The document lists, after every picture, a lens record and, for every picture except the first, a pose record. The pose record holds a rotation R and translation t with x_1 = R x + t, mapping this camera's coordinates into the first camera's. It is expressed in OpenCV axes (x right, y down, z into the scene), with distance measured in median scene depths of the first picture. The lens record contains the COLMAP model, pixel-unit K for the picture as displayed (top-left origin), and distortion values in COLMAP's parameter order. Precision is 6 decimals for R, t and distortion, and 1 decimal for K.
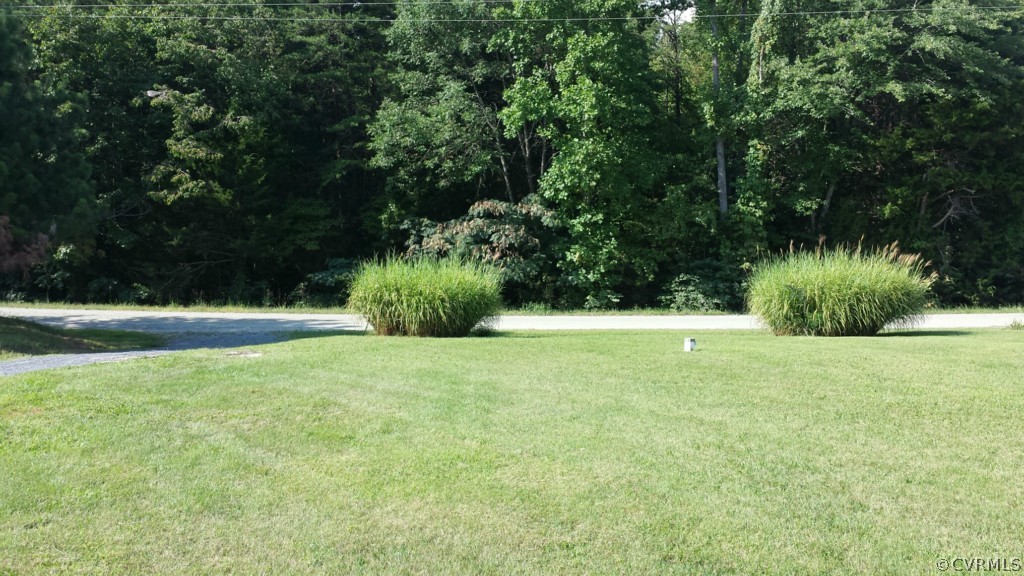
lens RADIAL K [[965.2, 0, 512.0], [0, 965.2, 288.0], [0, 0, 1]] dist [0.135265, -0.357049]
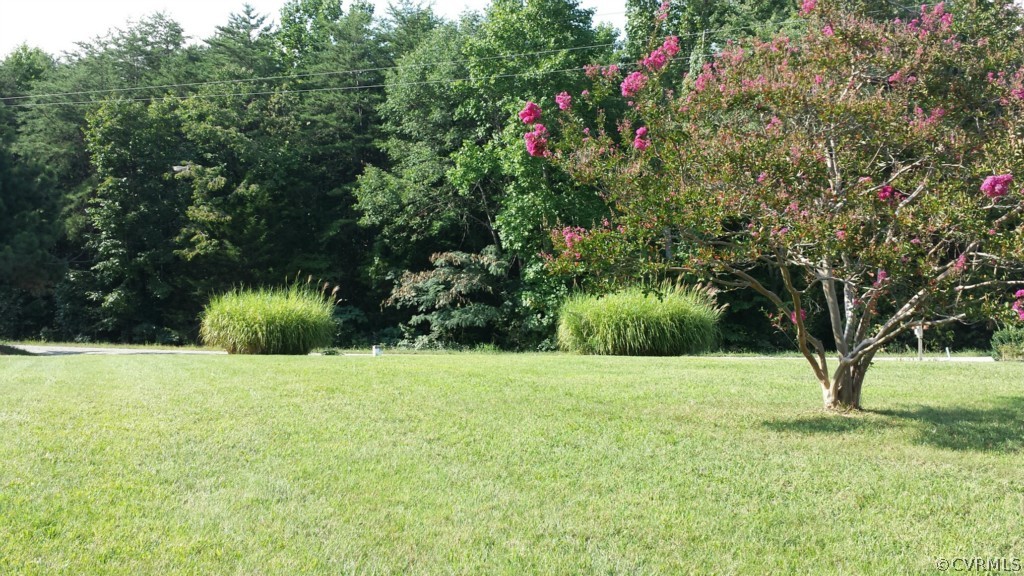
lens RADIAL K [[965.2, 0, 512.0], [0, 965.2, 288.0], [0, 0, 1]] dist [0.135265, -0.357049]
pose [[0.970758, -0.009505, -0.239873, 0.312595], [-0.007761, 0.997451, -0.070932, 0.028614], [0.239936, 0.070719, 0.968210, -0.047712]]
